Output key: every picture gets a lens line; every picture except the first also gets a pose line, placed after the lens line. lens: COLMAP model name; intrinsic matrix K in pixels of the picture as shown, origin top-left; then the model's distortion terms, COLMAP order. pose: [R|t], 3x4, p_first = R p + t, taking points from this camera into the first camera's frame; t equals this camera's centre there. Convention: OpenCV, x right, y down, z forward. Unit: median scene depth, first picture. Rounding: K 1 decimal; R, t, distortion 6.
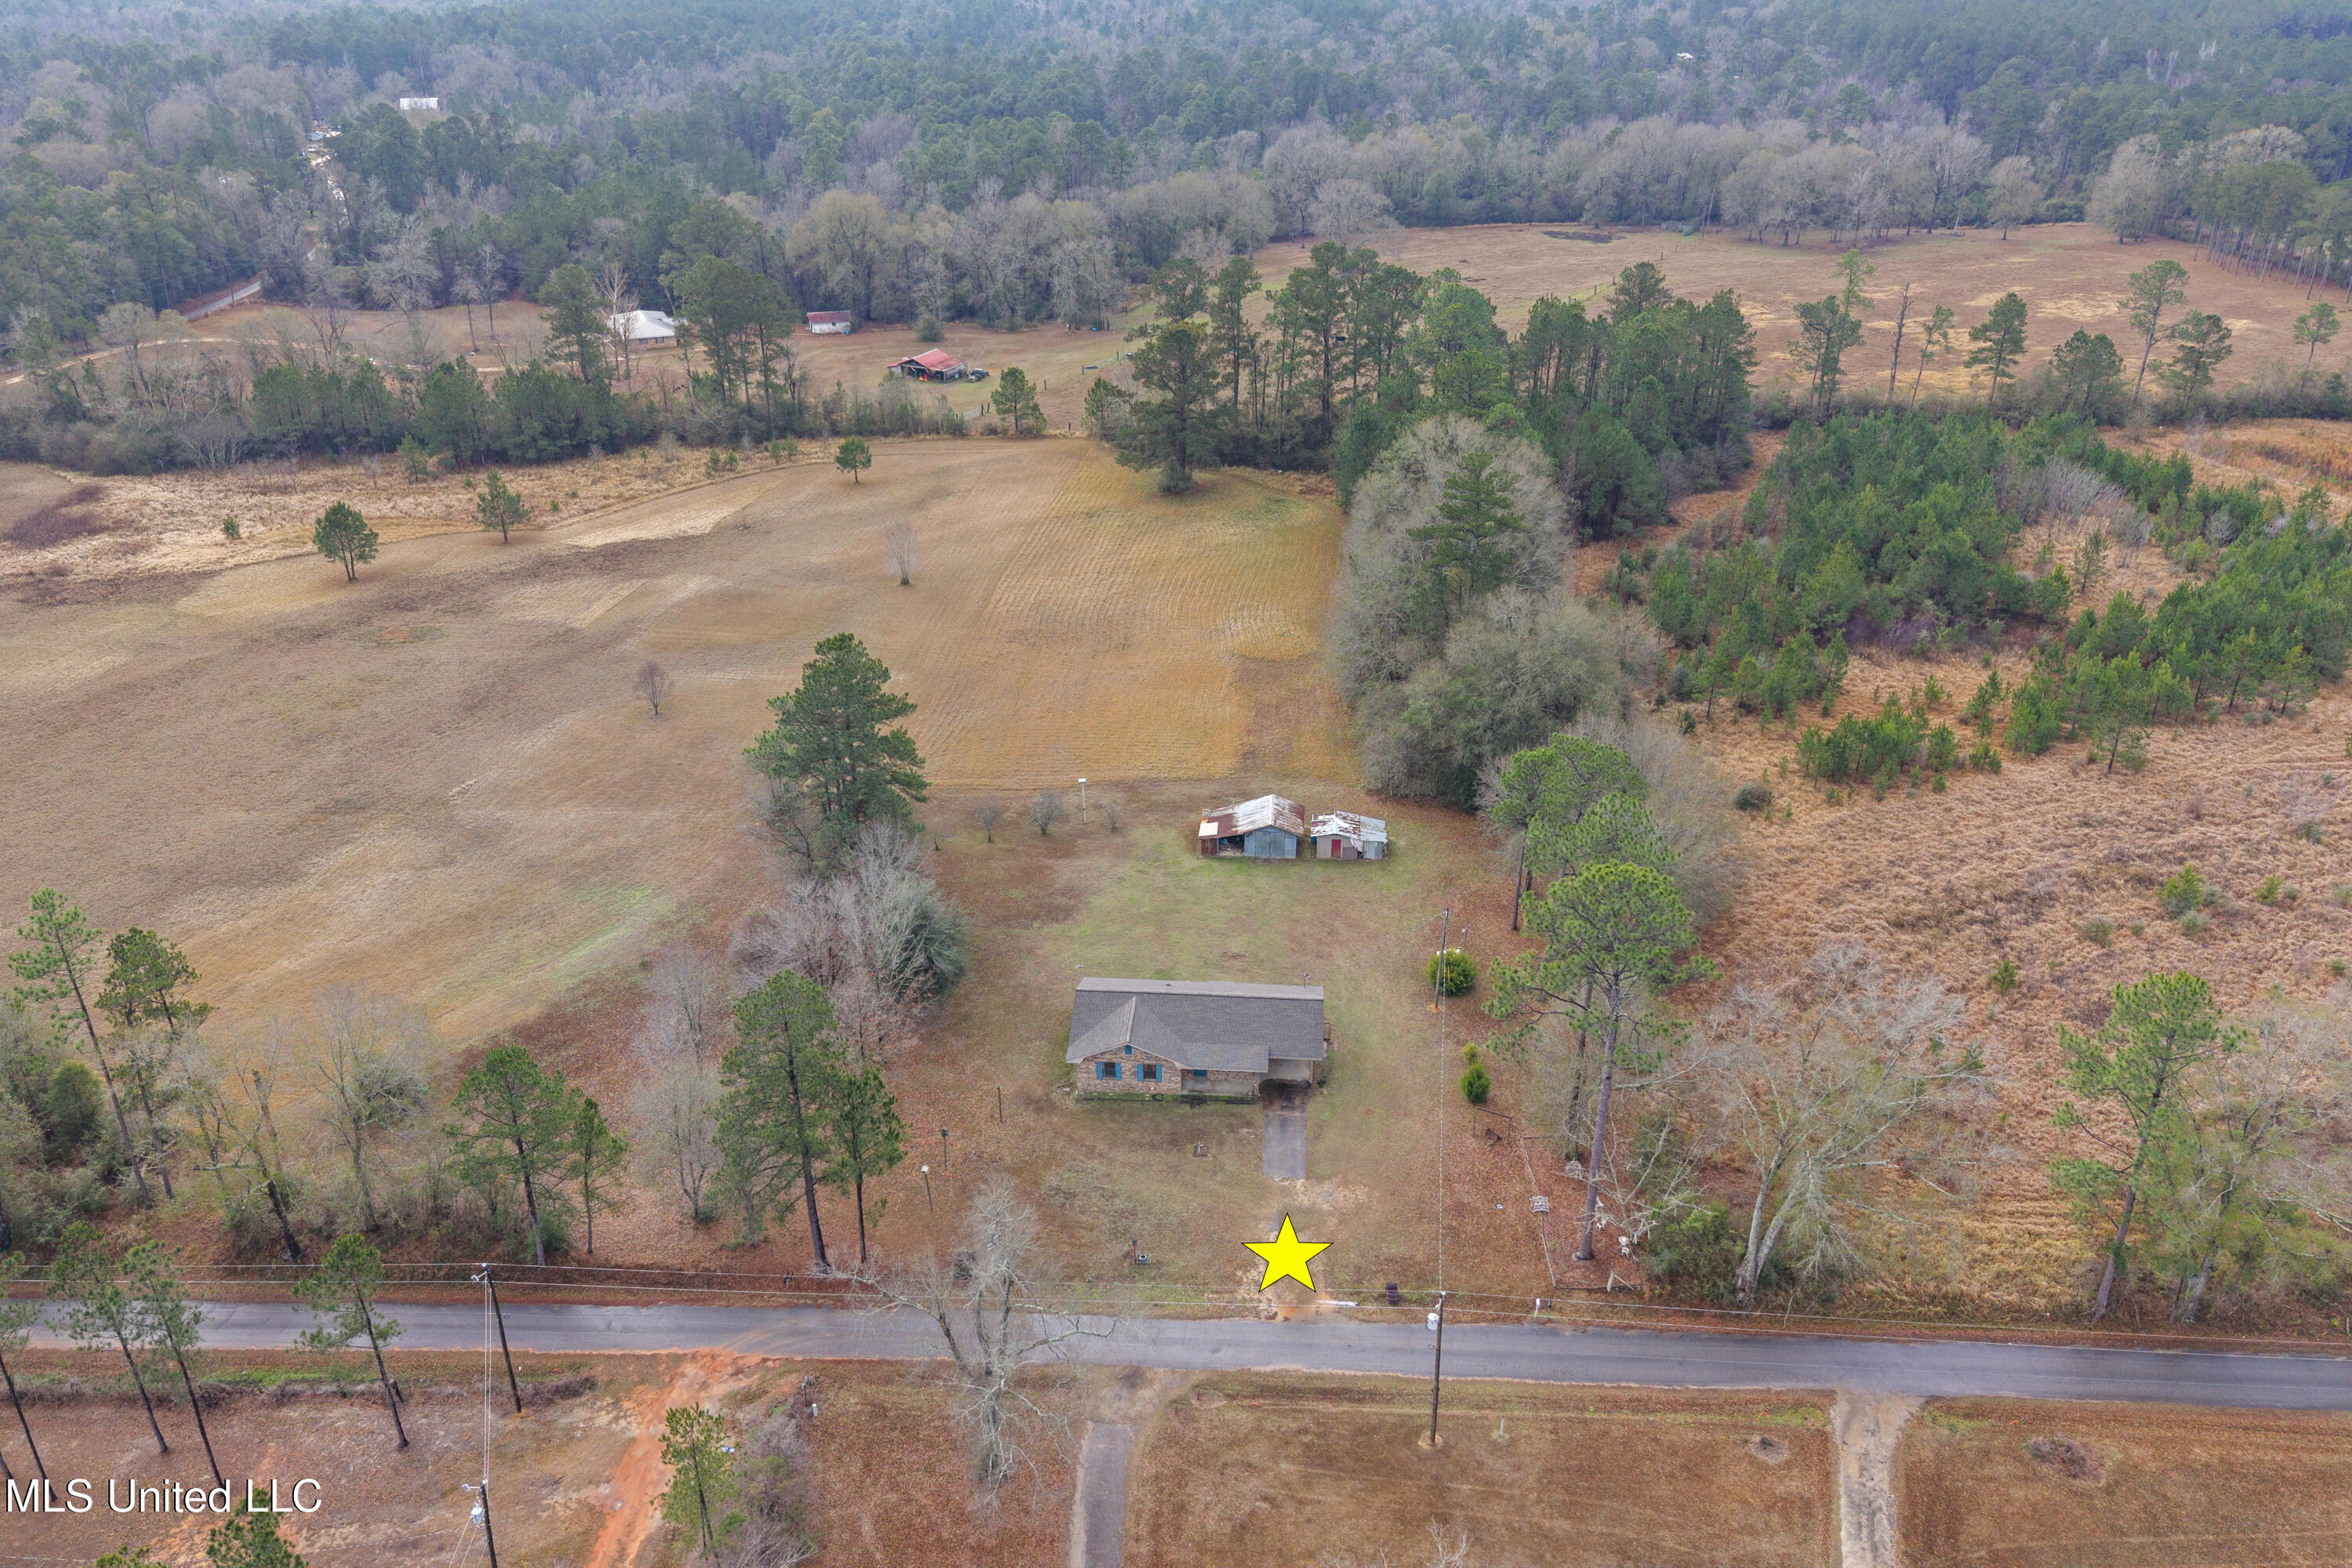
lens RADIAL K [[1832.4, 0, 1176.0], [0, 1832.4, 784.0], [0, 0, 1]] dist [0.098672, -0.195434]
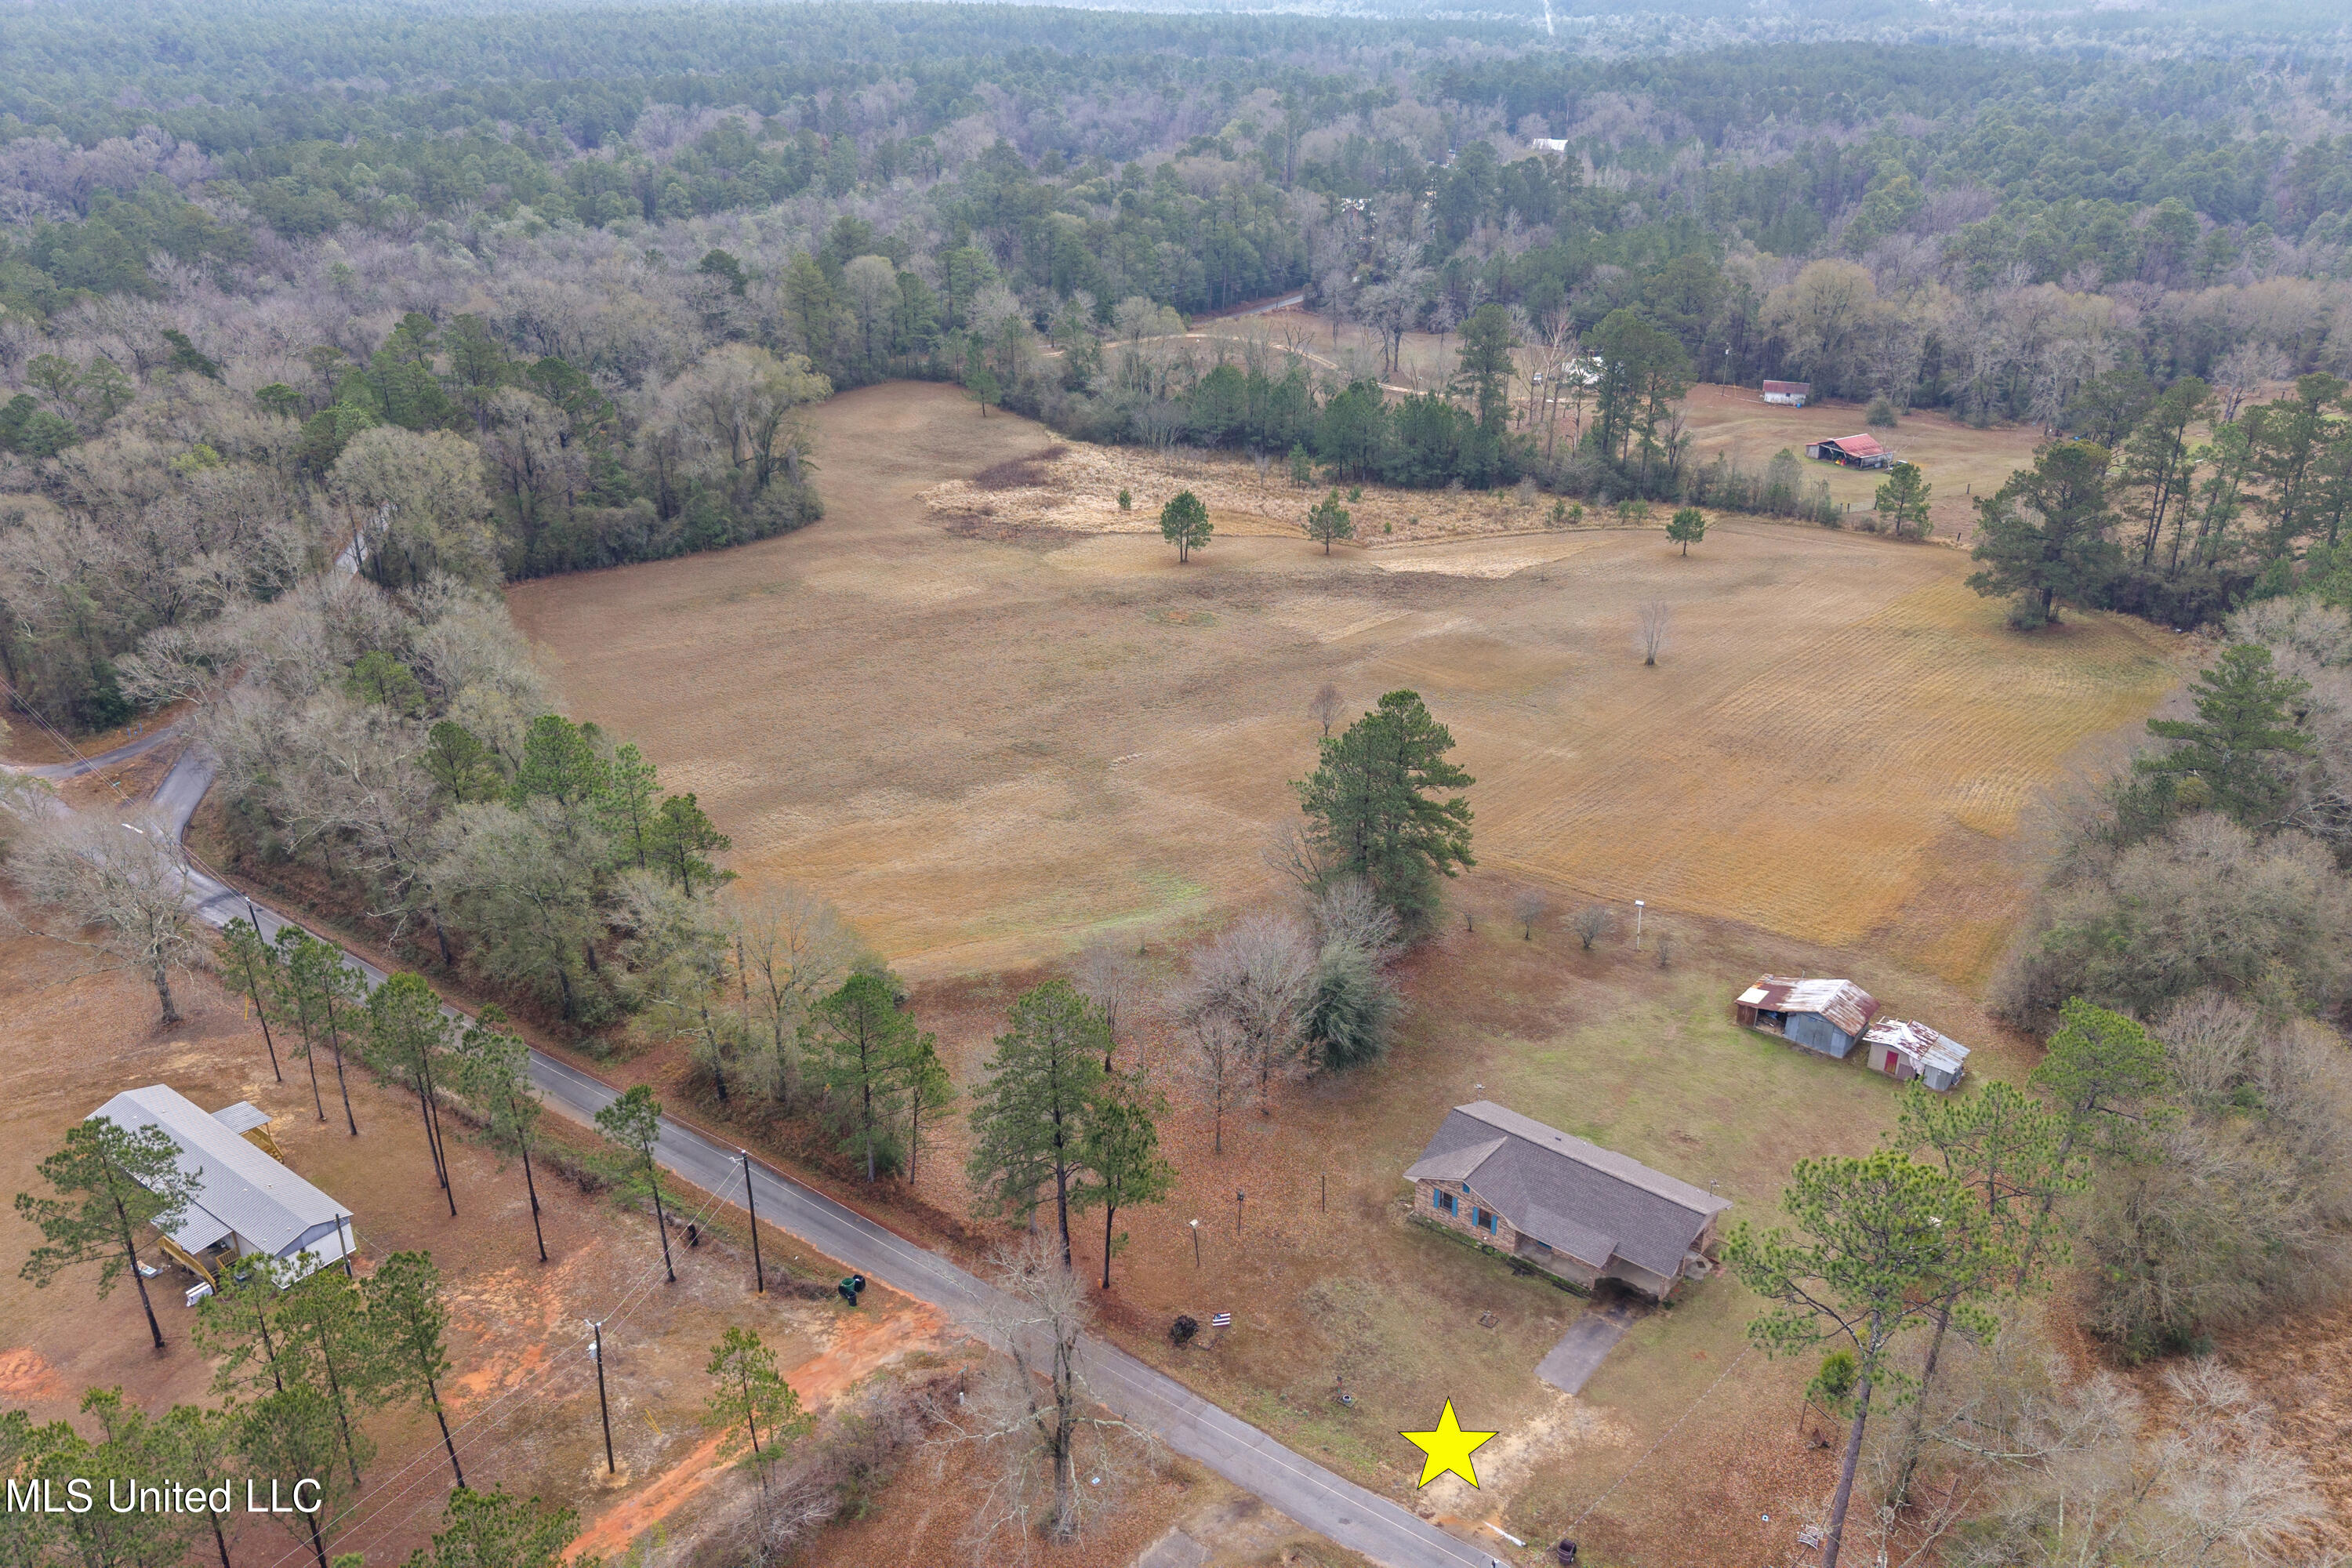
lens RADIAL K [[1832.4, 0, 1176.0], [0, 1832.4, 784.0], [0, 0, 1]] dist [0.098672, -0.195434]
pose [[0.825777, 0.239394, -0.510669, 0.153677], [-0.252338, 0.966588, 0.045080, -0.030725], [0.504398, 0.091635, 0.858595, 0.064264]]
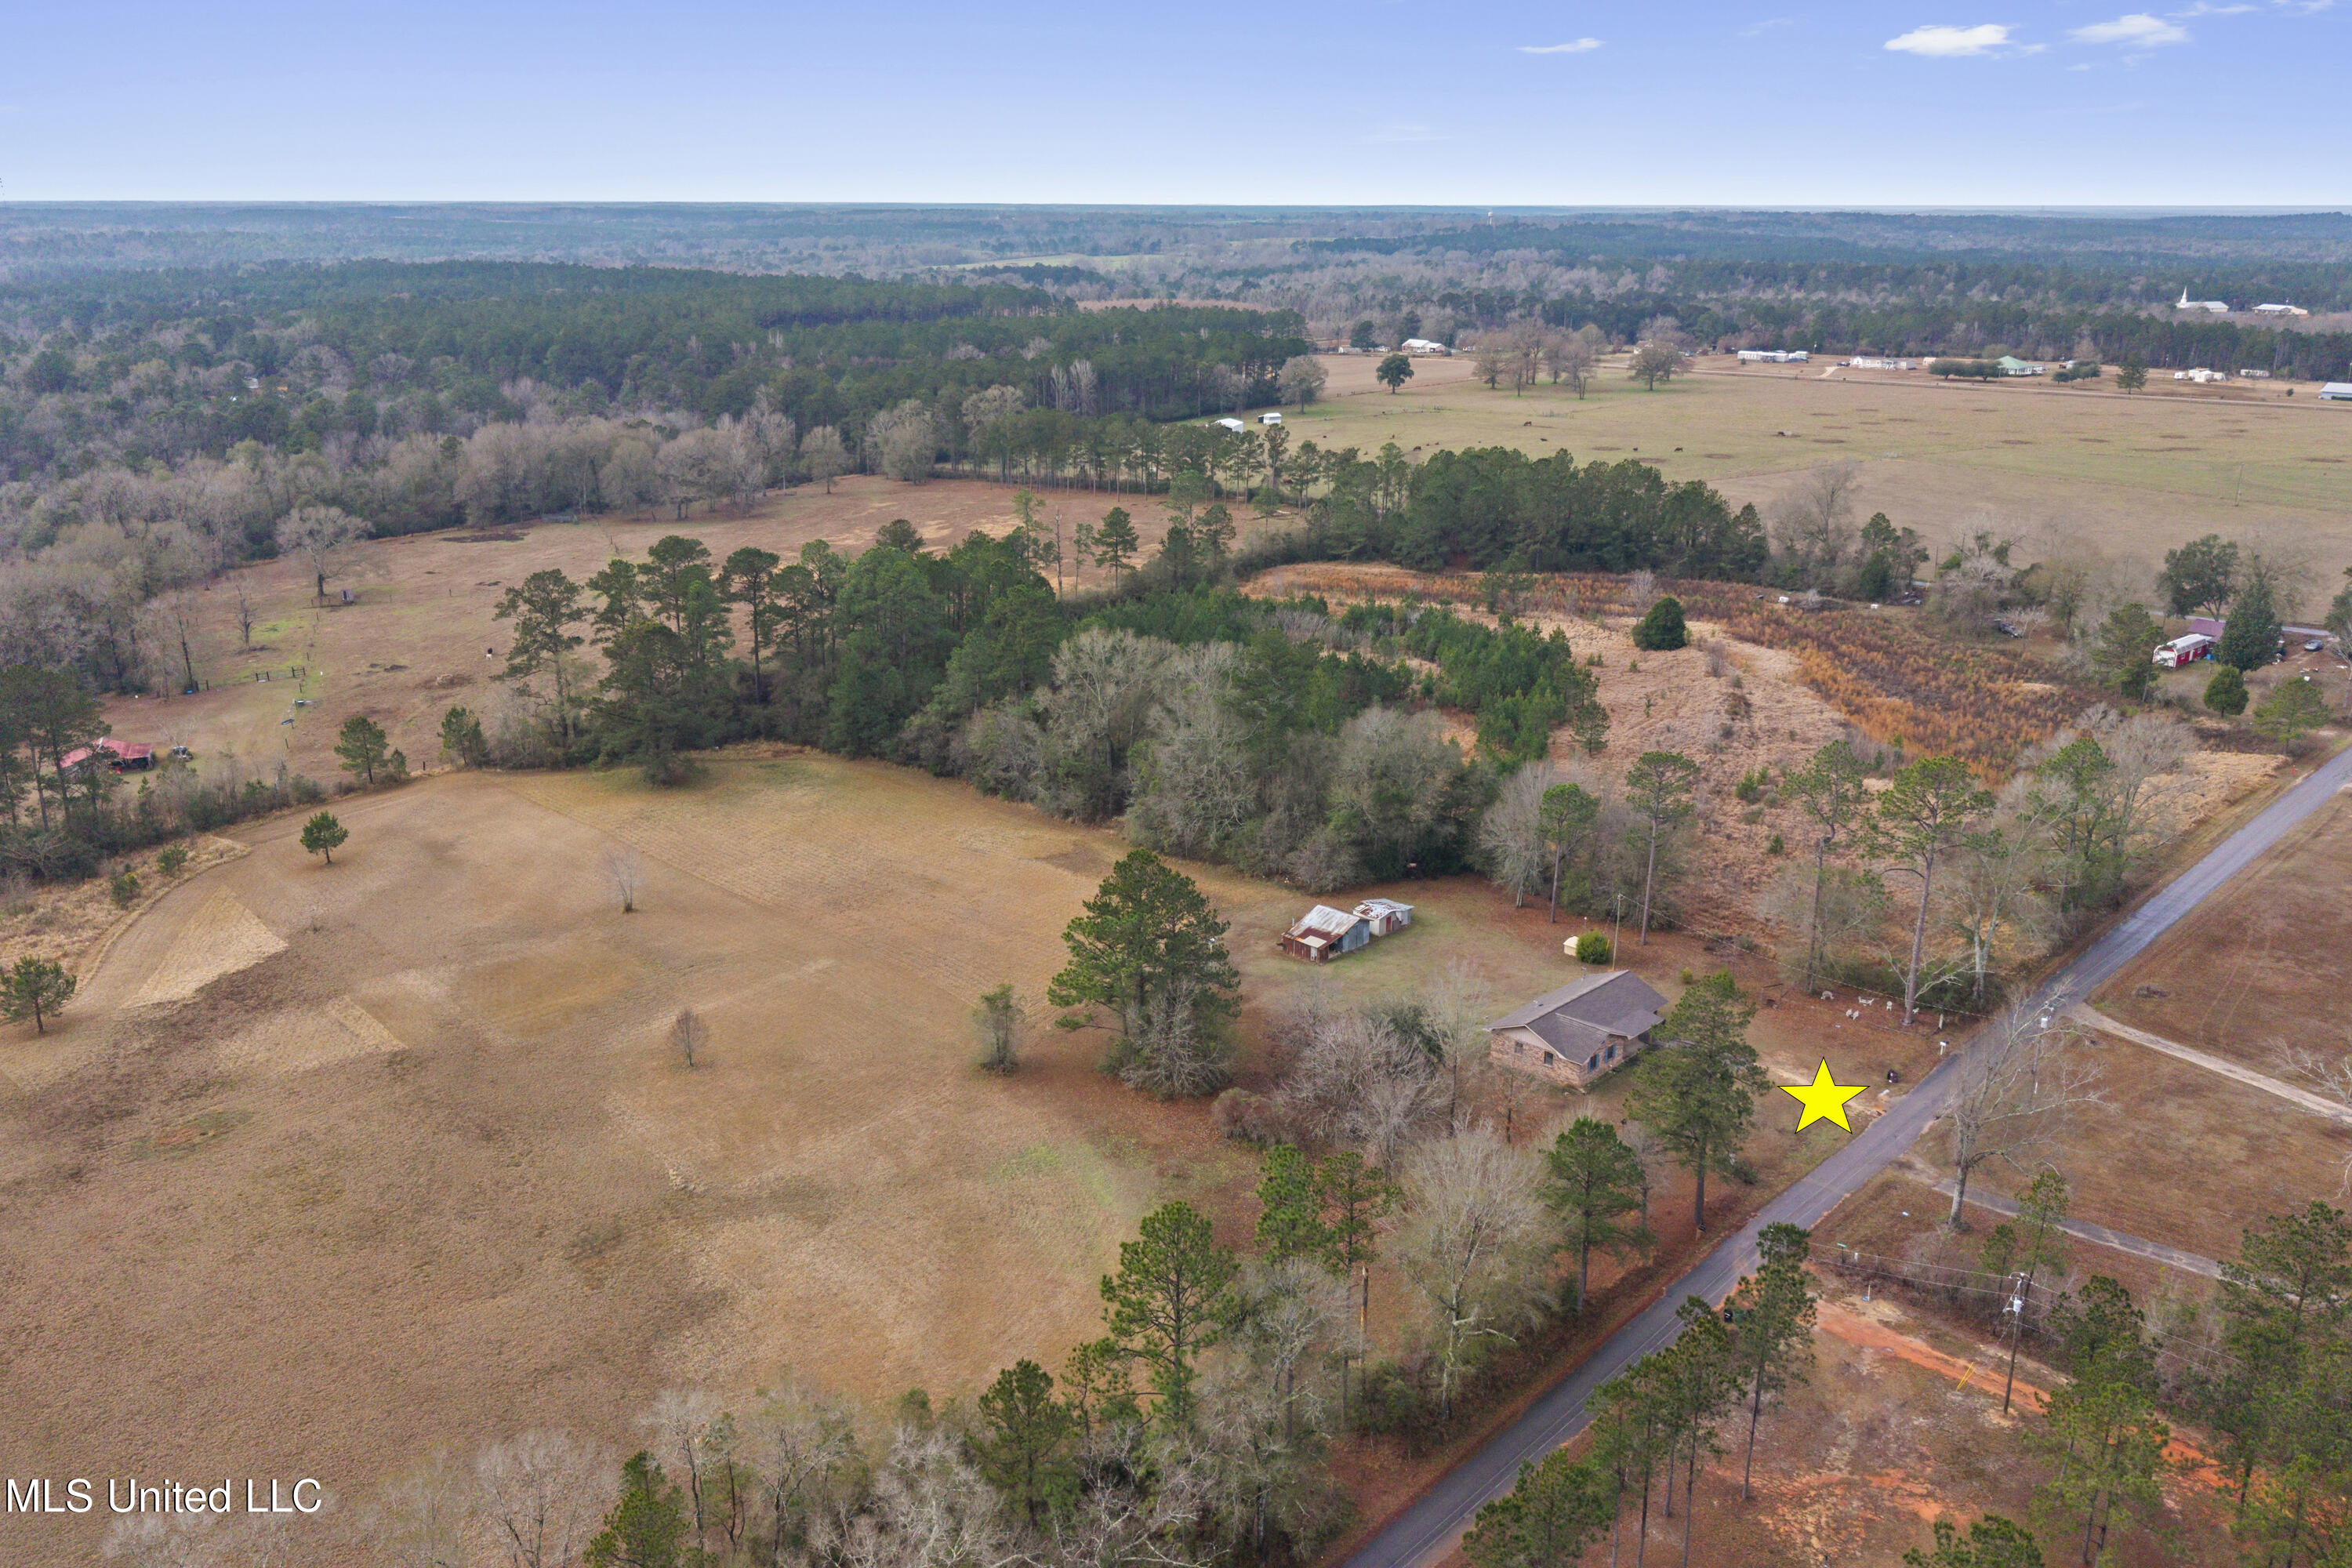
lens RADIAL K [[1832.4, 0, 1176.0], [0, 1832.4, 784.0], [0, 0, 1]] dist [0.098672, -0.195434]
pose [[0.655313, -0.231323, 0.719065, -0.643056], [0.336704, 0.941602, -0.003939, -0.072605], [-0.676162, 0.244693, 0.694932, 0.130298]]
